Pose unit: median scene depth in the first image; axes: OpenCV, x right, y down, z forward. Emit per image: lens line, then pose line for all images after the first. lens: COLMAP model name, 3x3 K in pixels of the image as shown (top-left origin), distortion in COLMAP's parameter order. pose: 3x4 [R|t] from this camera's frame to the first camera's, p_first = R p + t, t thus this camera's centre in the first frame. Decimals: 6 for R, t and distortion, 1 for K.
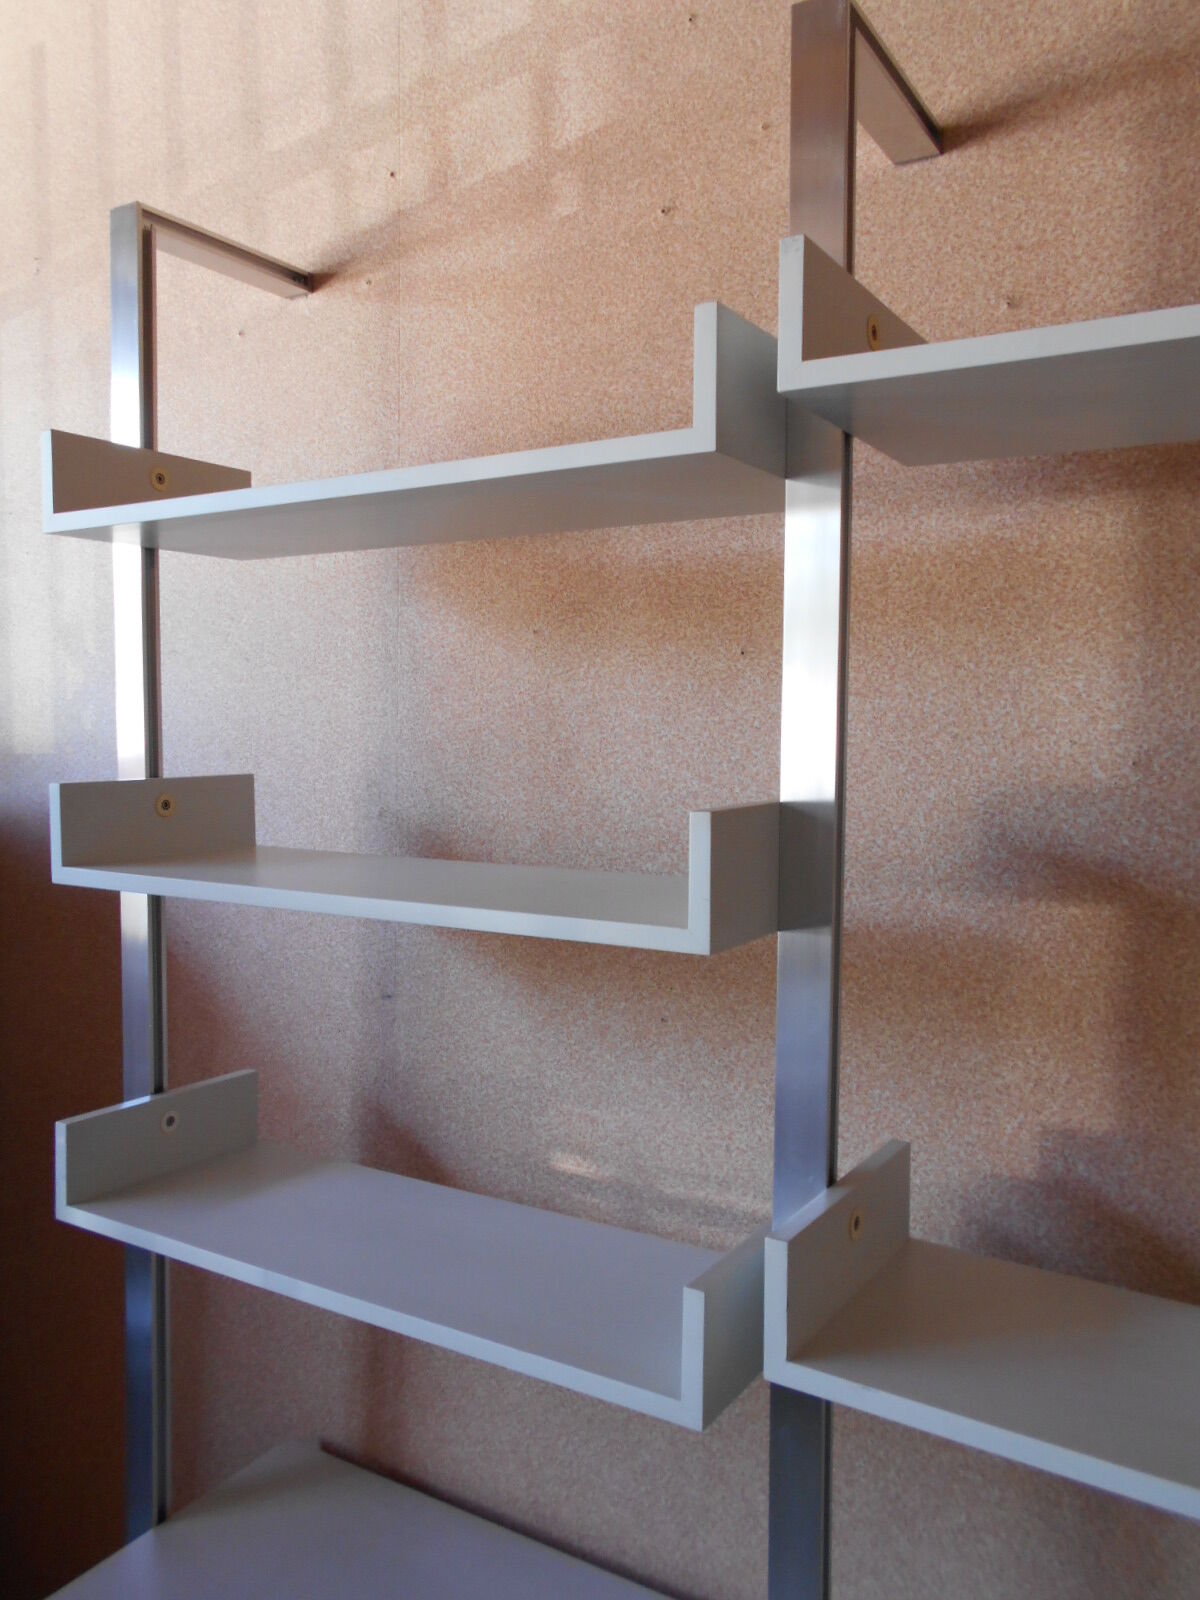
lens RADIAL K [[1277.4, 0, 581.7], [0, 1277.4, 783.7], [0, 0, 1]] dist [-0.038986, 0.030152]
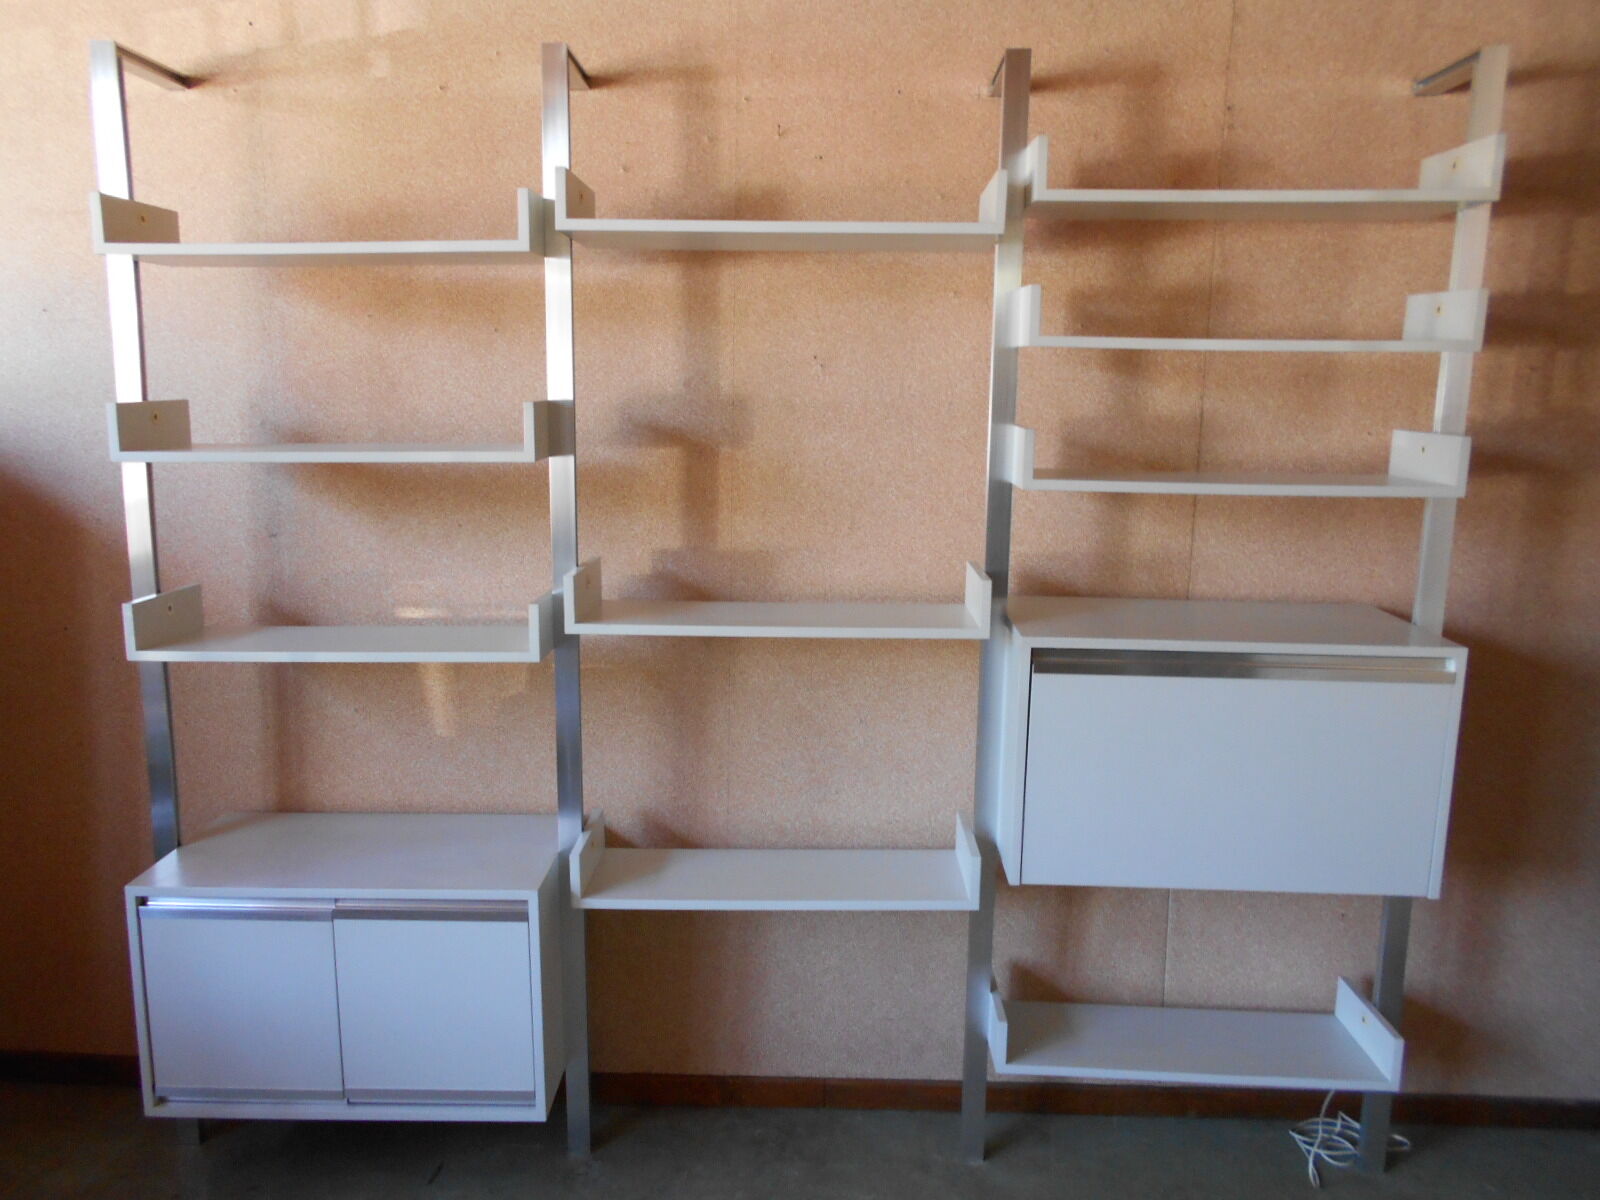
lens RADIAL K [[1277.4, 0, 789.6], [0, 1277.4, 636.0], [0, 0, 1]] dist [-0.038986, 0.030152]
pose [[0.862530, -0.098470, 0.496332, -0.489392], [0.025922, 0.988193, 0.151006, 0.075653], [-0.505341, -0.117381, 0.854899, -0.930530]]
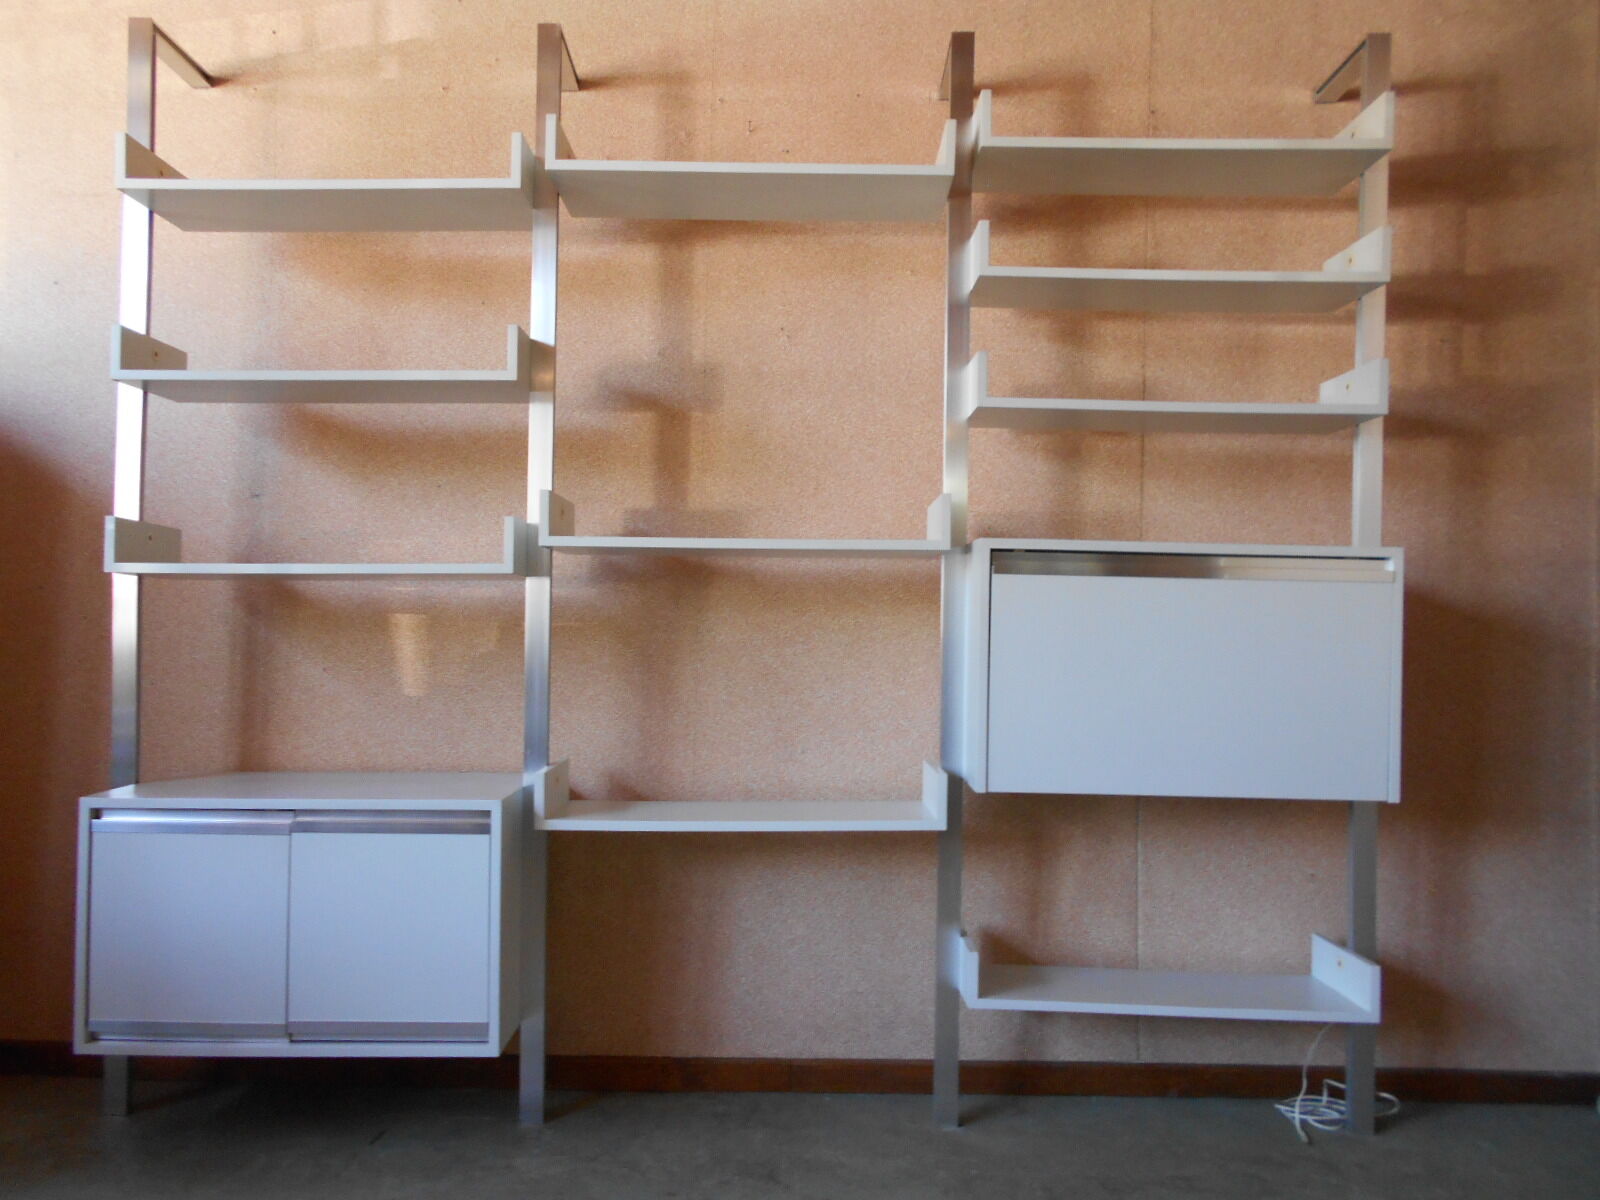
lens RADIAL K [[1277.4, 0, 792.4], [0, 1277.4, 617.7], [0, 0, 1]] dist [-0.038986, 0.030152]
pose [[0.847723, 0.002472, 0.530433, -0.536346], [0.021967, 0.998968, -0.039762, 0.493786], [-0.529983, 0.045359, 0.846794, -0.986698]]
